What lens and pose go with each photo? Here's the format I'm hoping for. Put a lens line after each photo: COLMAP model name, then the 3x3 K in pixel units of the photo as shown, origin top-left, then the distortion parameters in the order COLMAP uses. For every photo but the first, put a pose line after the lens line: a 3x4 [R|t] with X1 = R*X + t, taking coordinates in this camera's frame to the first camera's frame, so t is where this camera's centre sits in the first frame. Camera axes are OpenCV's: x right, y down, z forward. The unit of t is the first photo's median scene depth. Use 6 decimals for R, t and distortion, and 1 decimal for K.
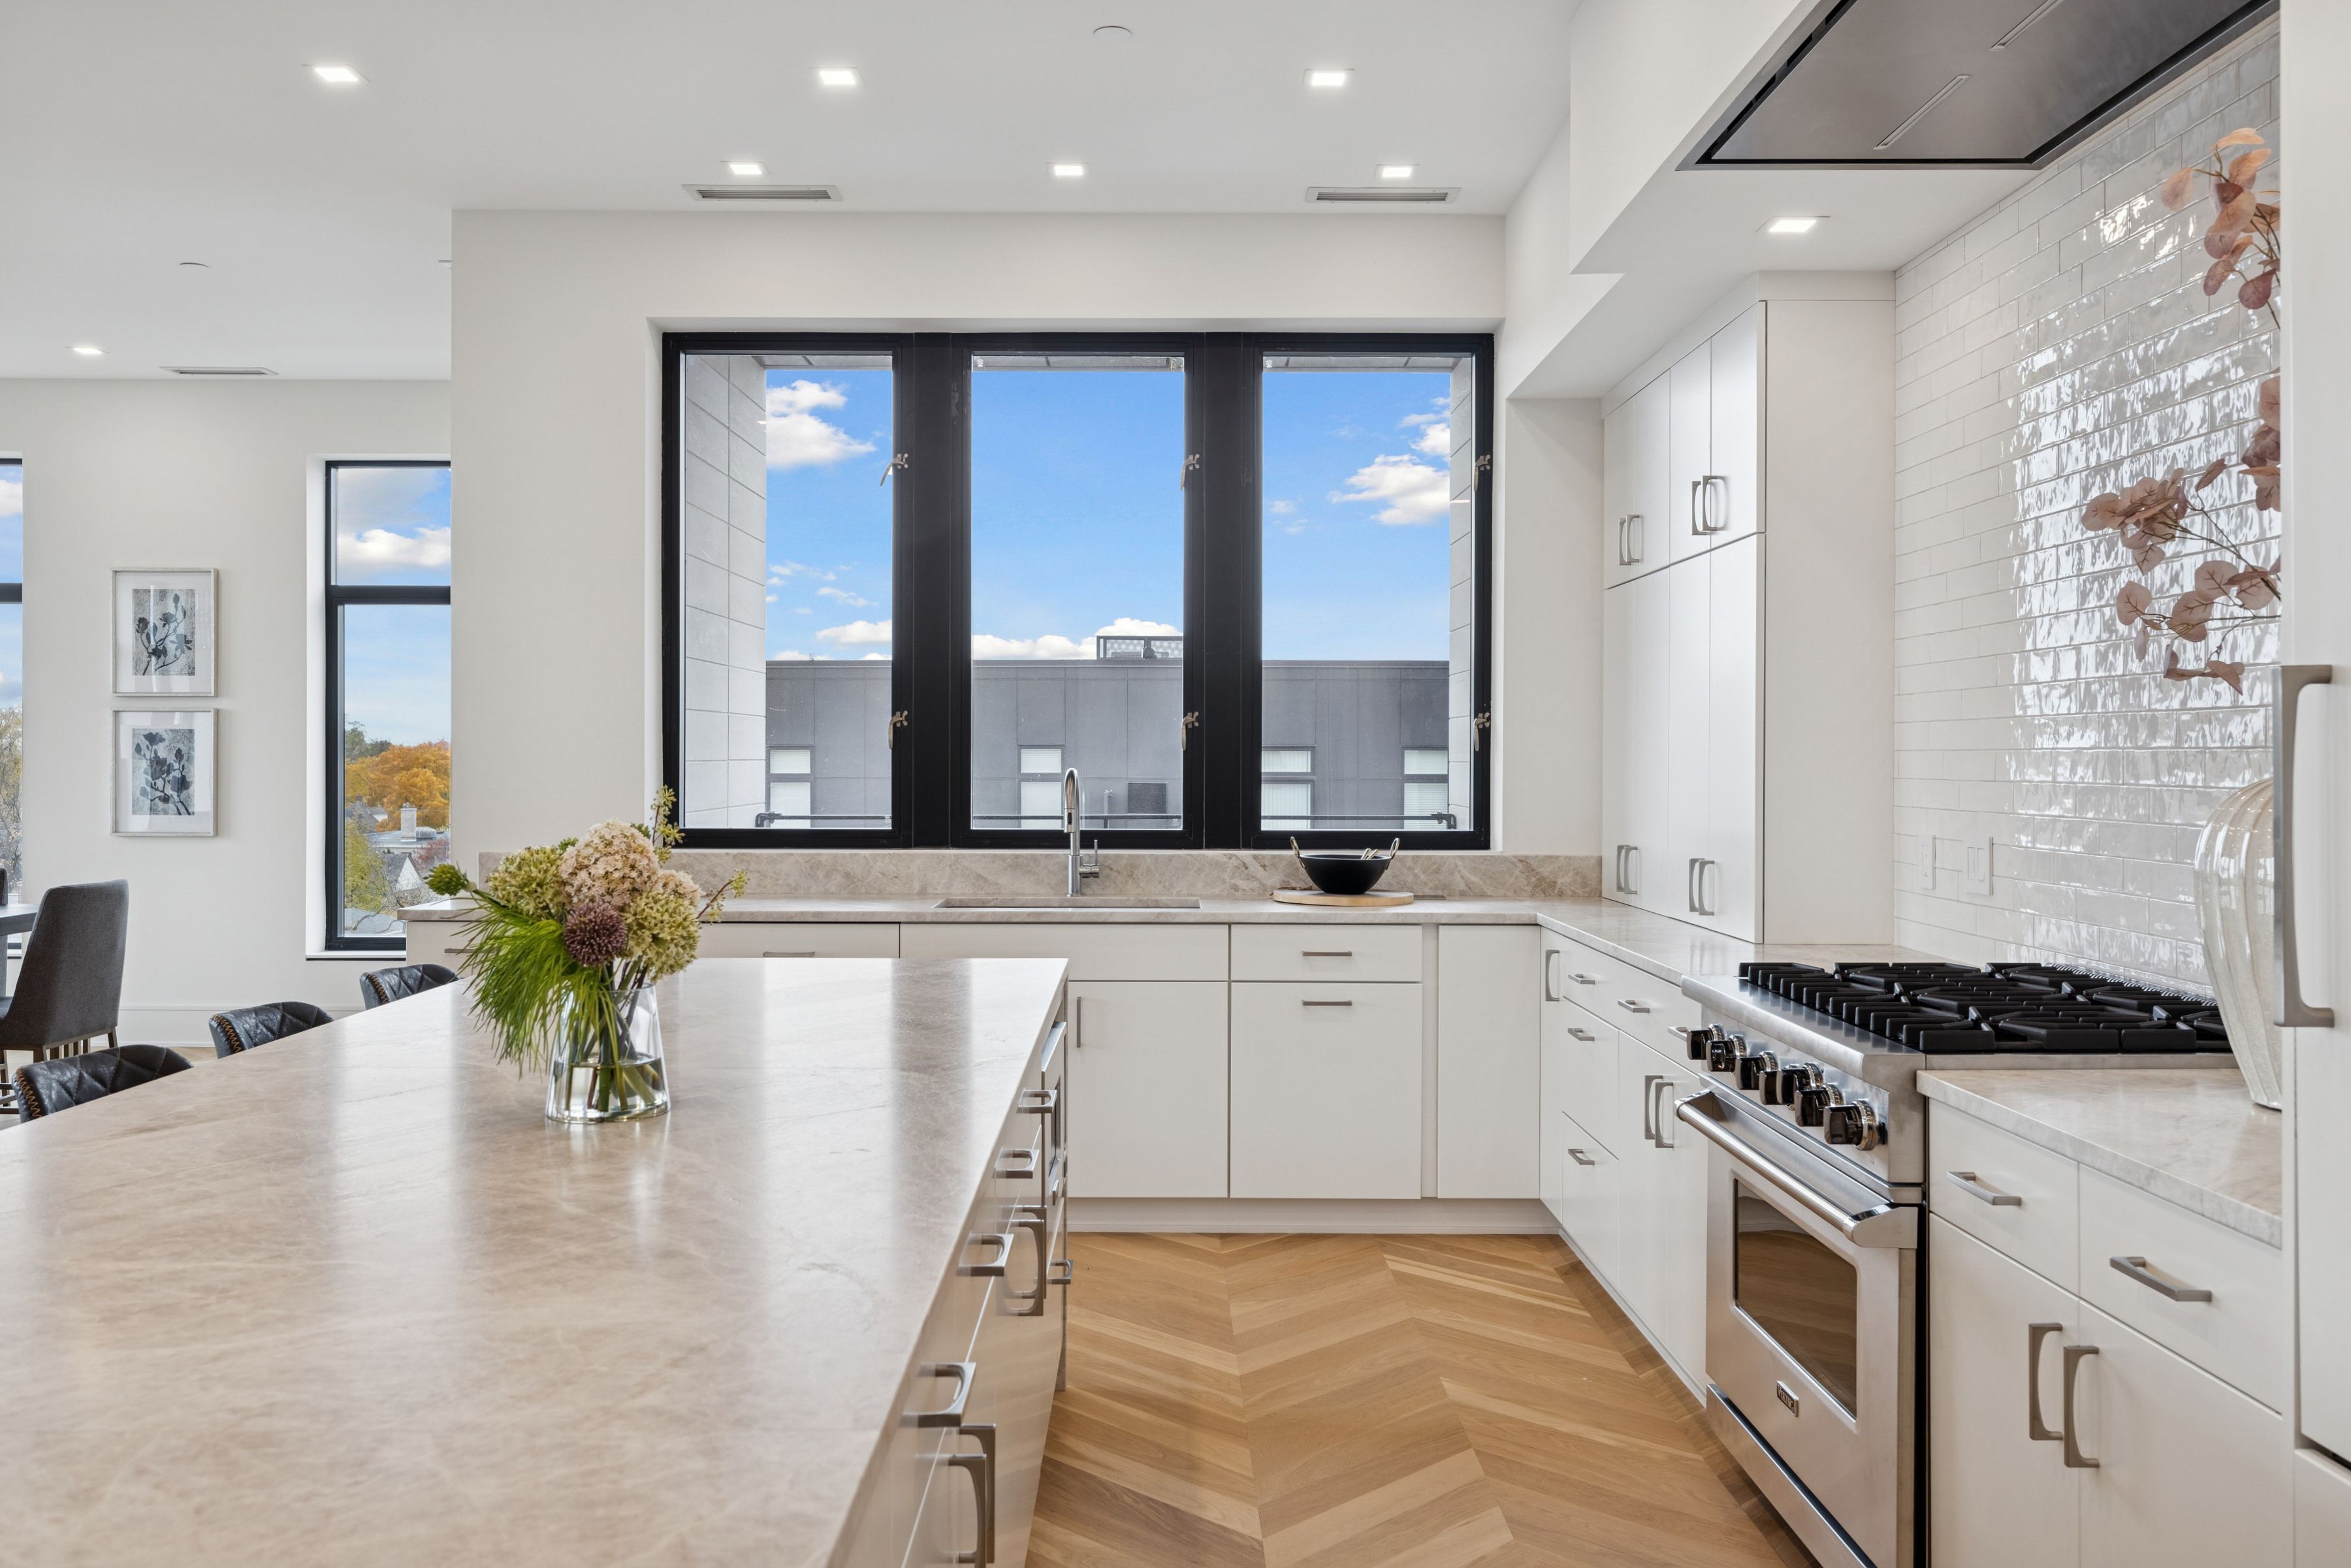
lens RADIAL K [[1901.1, 0, 1165.7], [0, 1901.1, 761.8], [0, 0, 1]] dist [0.012372, -0.000524]
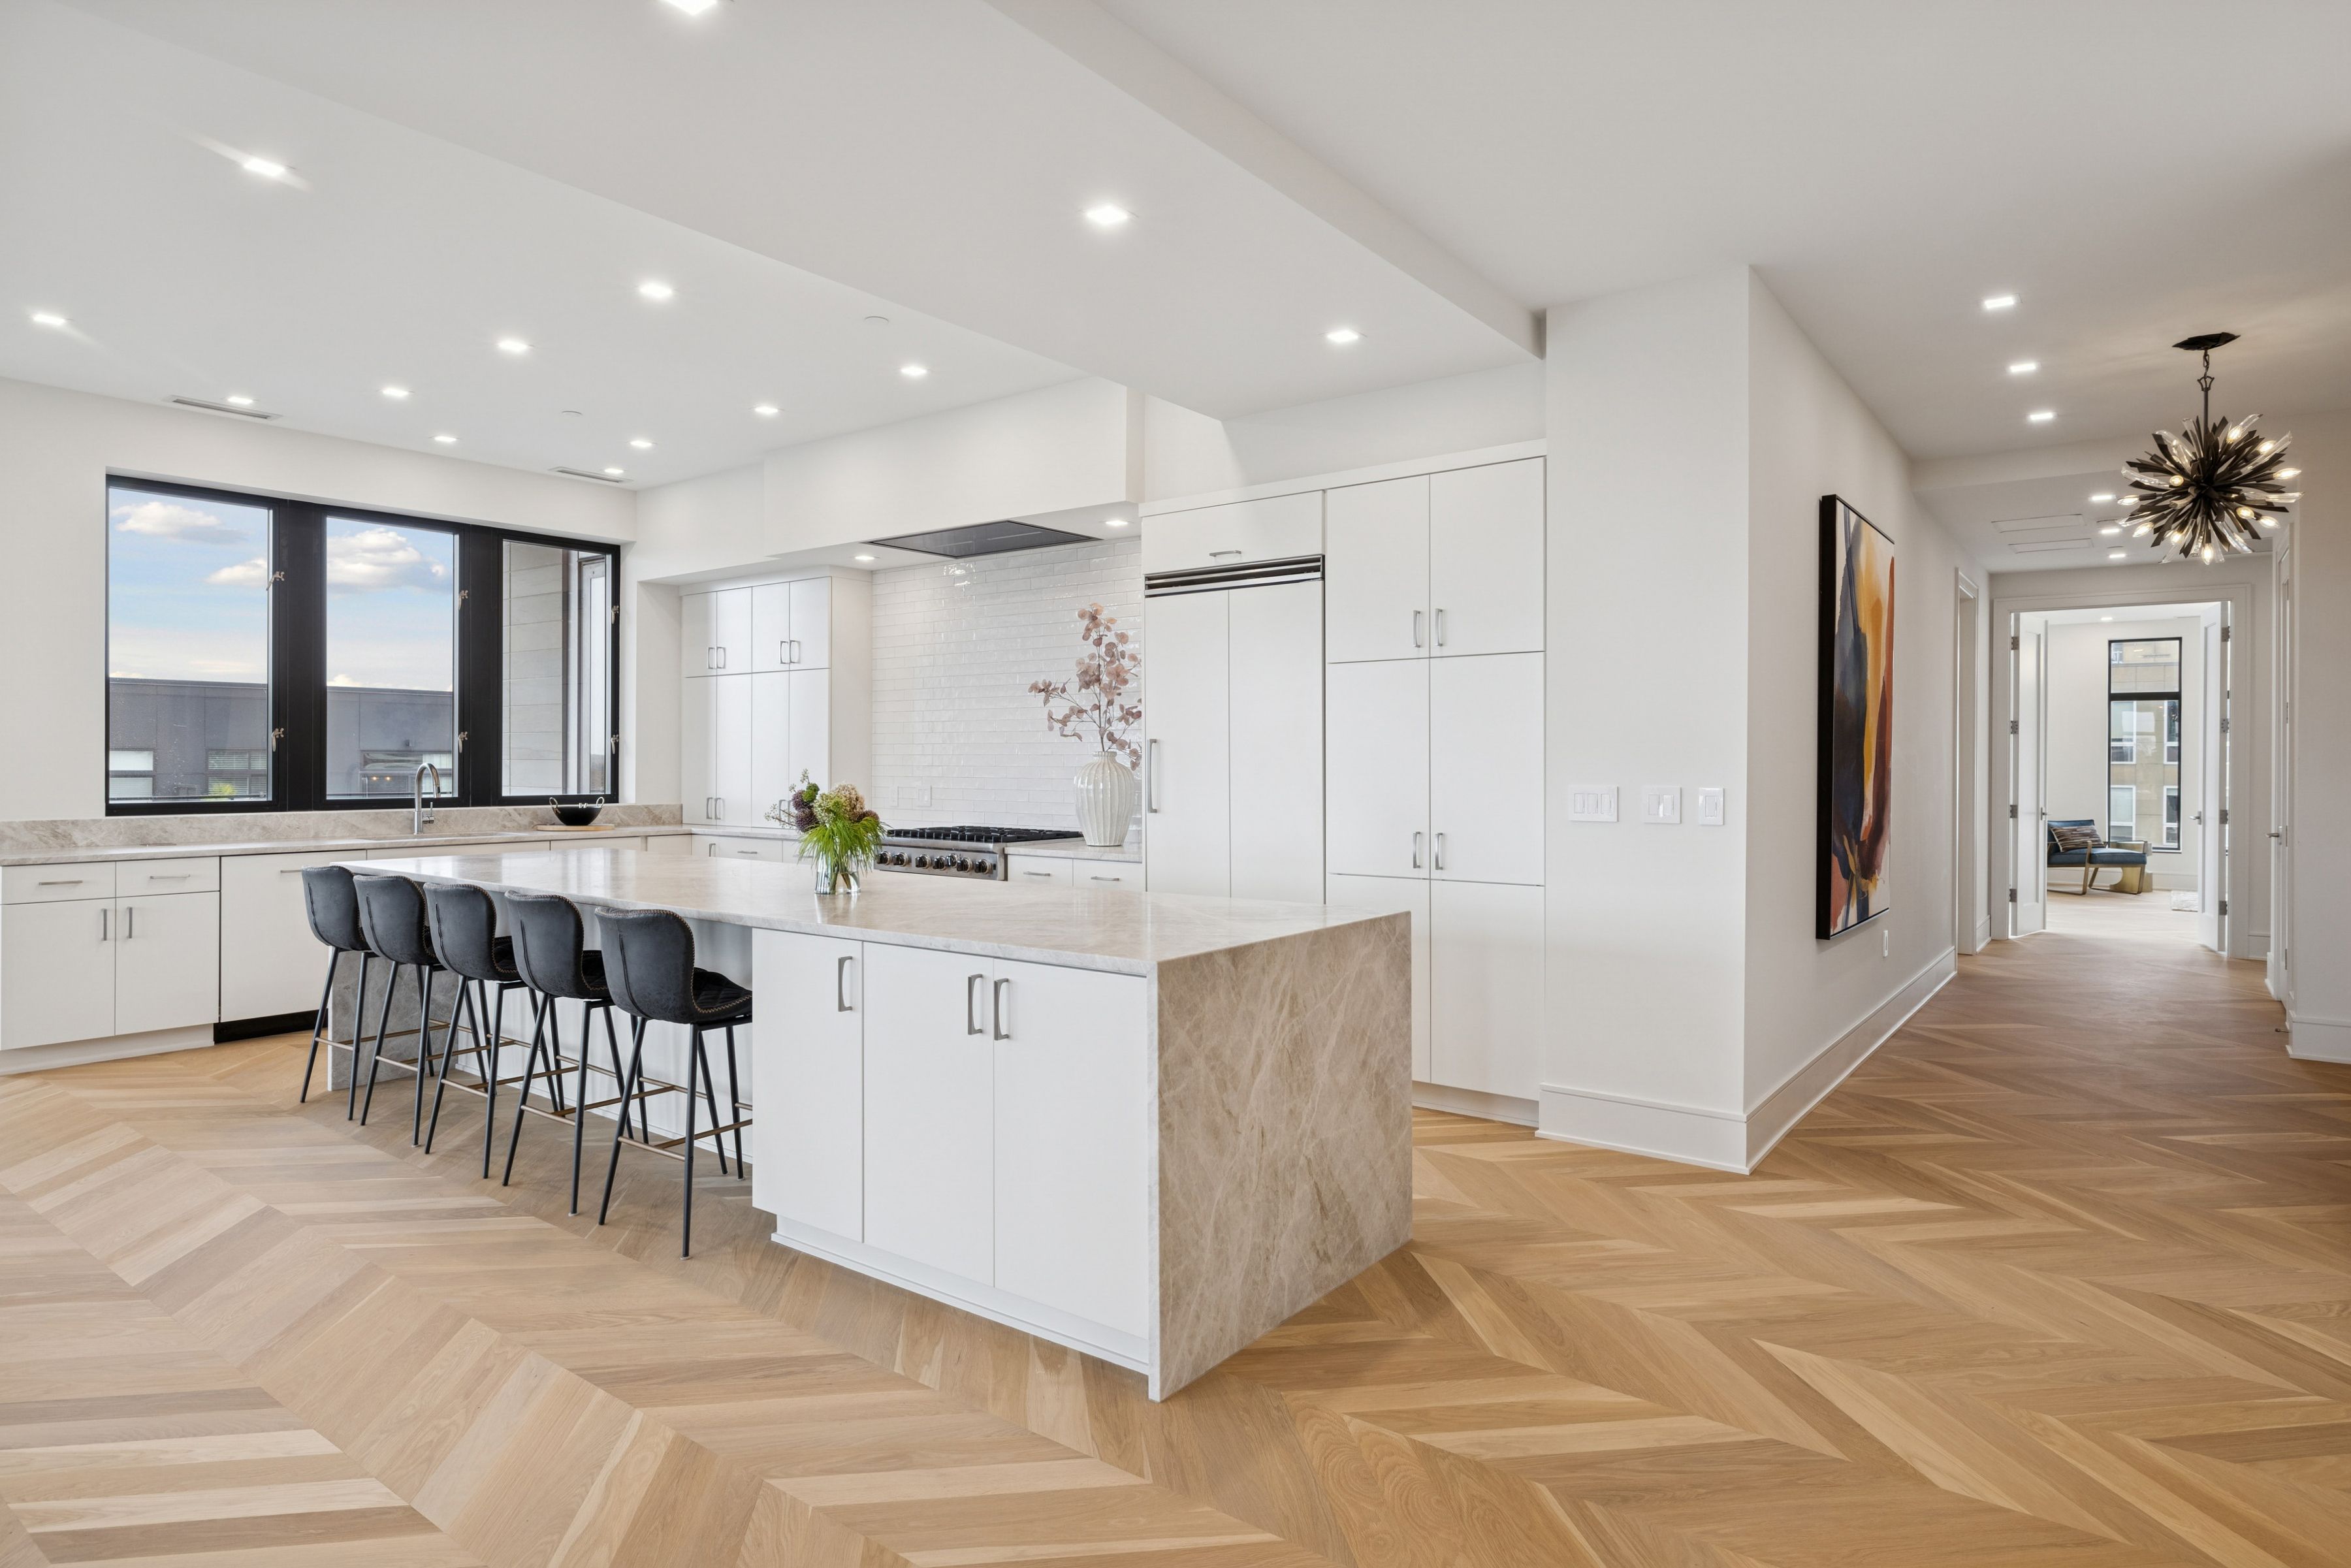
lens RADIAL K [[1312.1, 0, 1176.1], [0, 1312.1, 765.6], [0, 0, 1]] dist [0.002190, 0.001076]
pose [[0.607517, -0.003128, 0.794300, -0.591846], [0.000020, 0.999992, 0.003922, 0.001197], [-0.794306, -0.002367, 0.607513, -0.316707]]
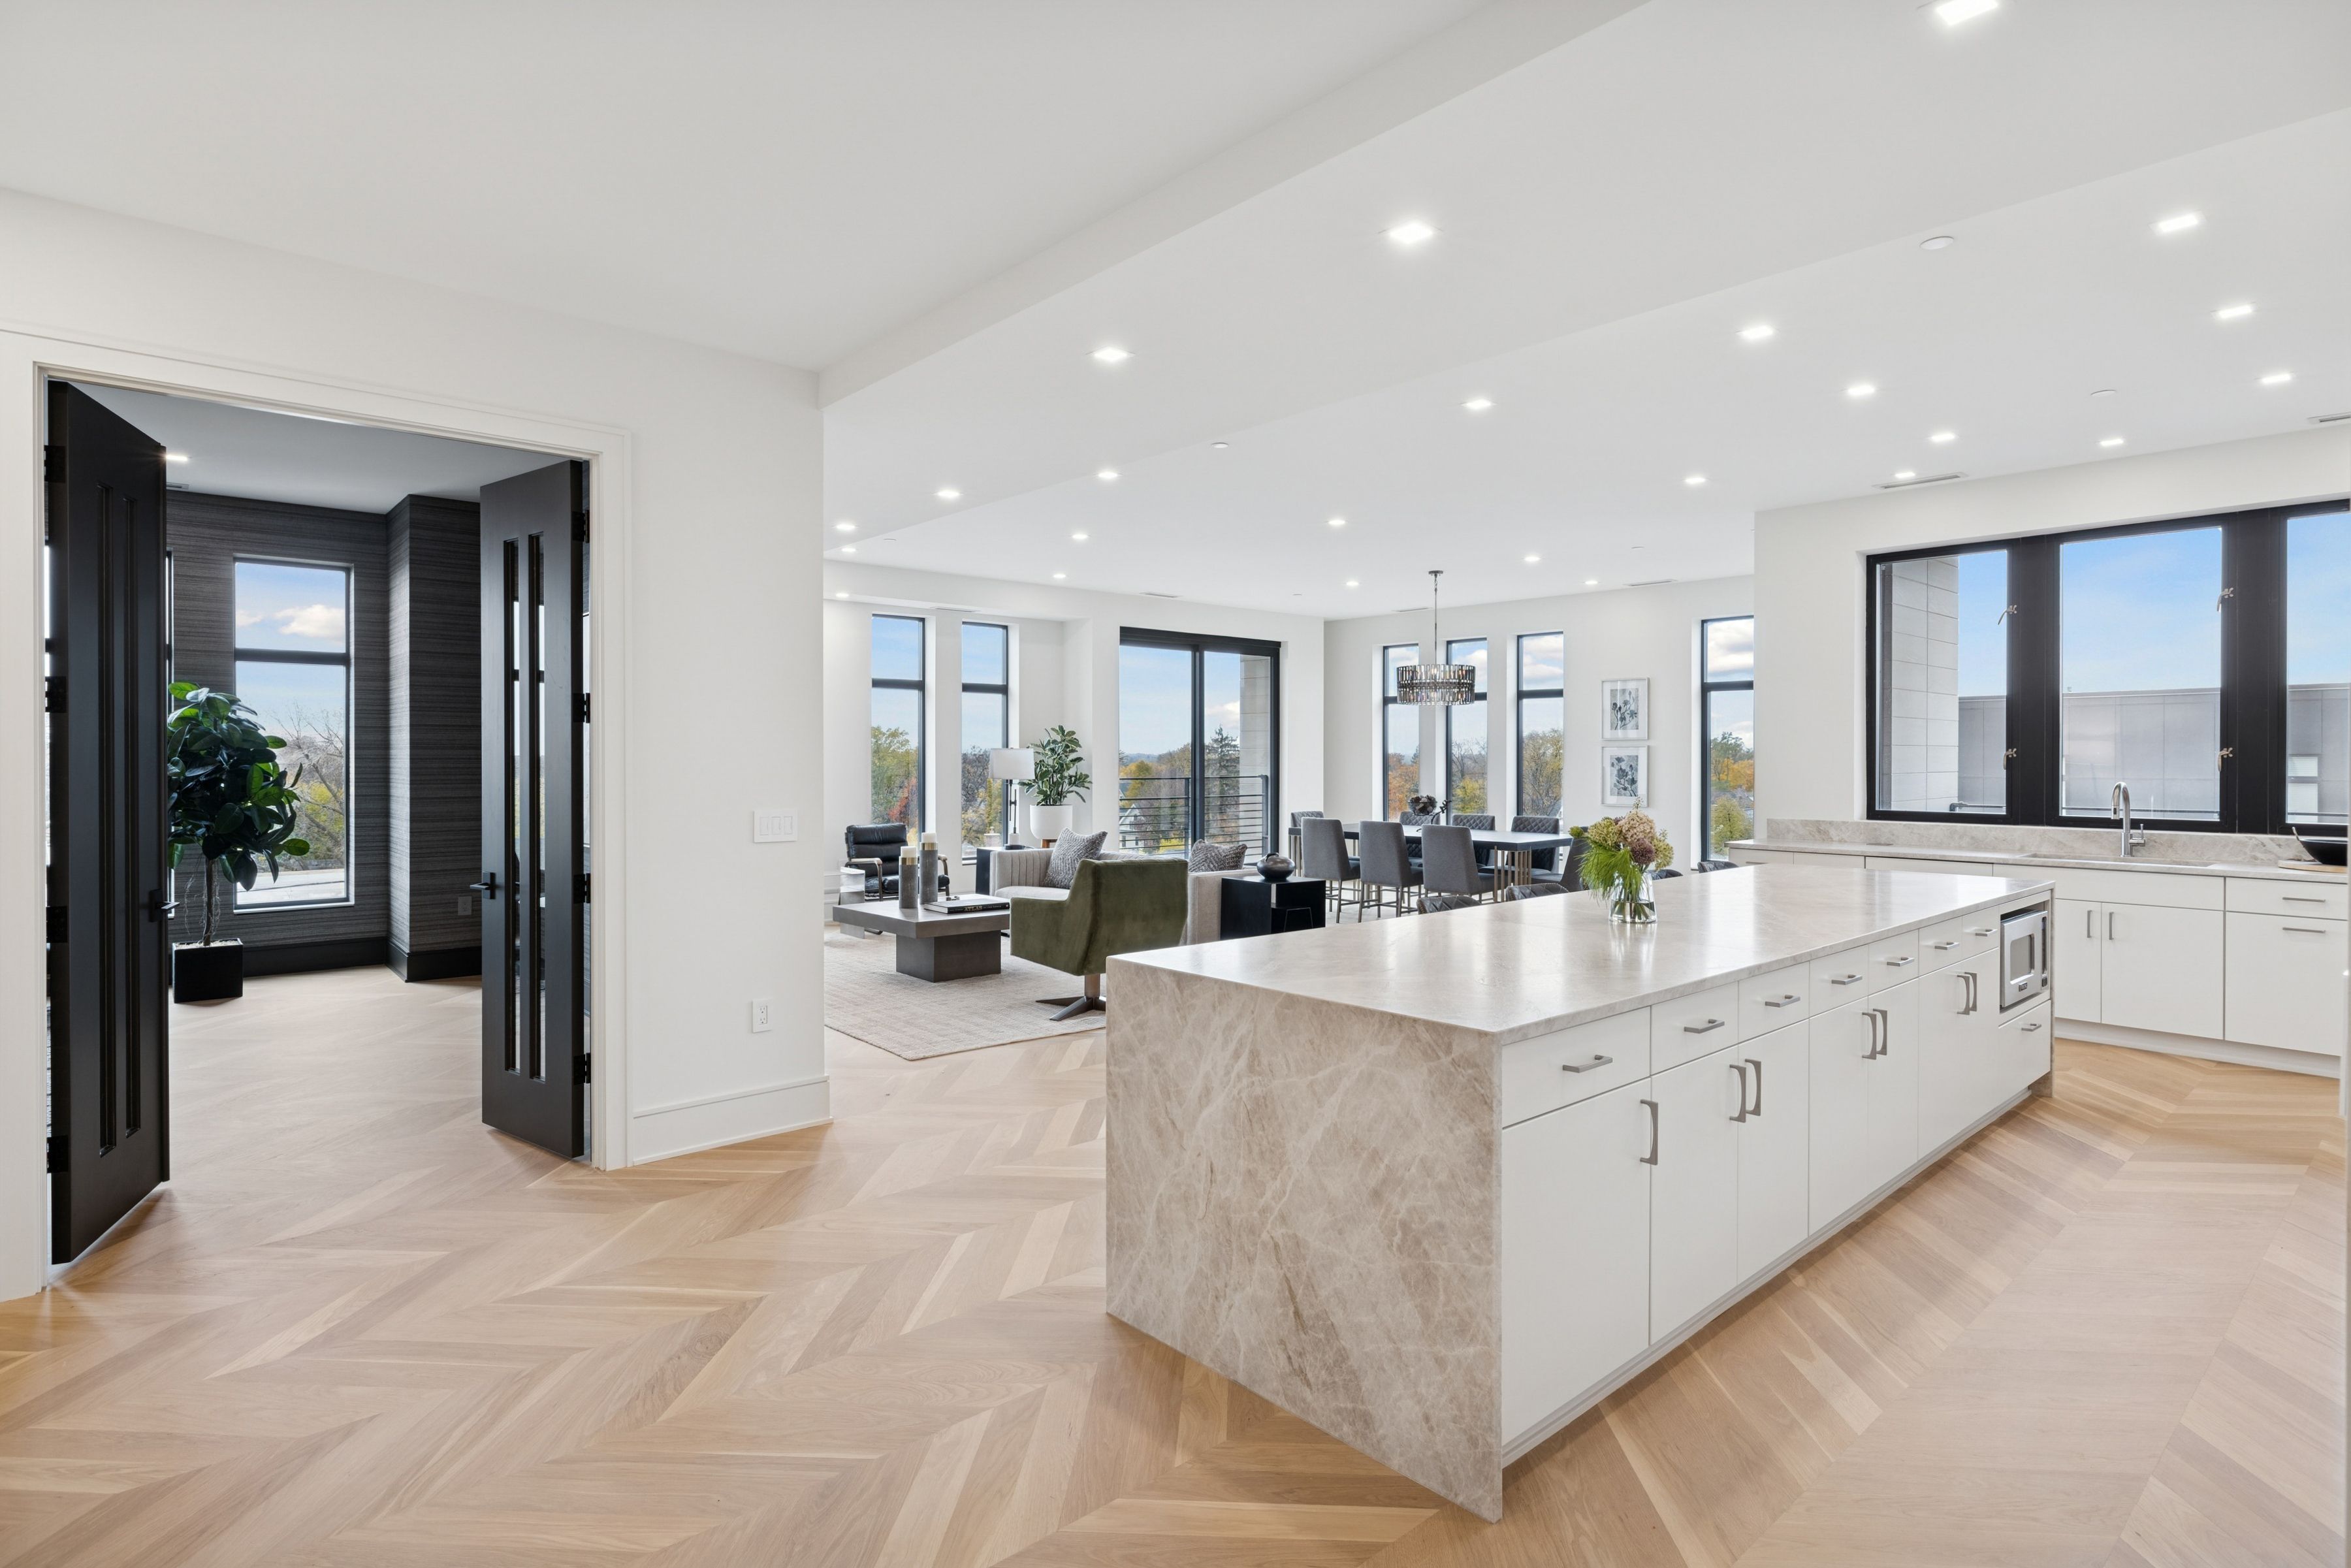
lens RADIAL K [[1189.7, 0, 1153.1], [0, 1189.7, 760.2], [0, 0, 1]] dist [-0.011179, 0.002814]
pose [[0.651474, -0.000200, -0.758671, 0.186548], [-0.001397, 0.999998, -0.001463, -0.013315], [0.758669, 0.002013, 0.651473, -0.355156]]
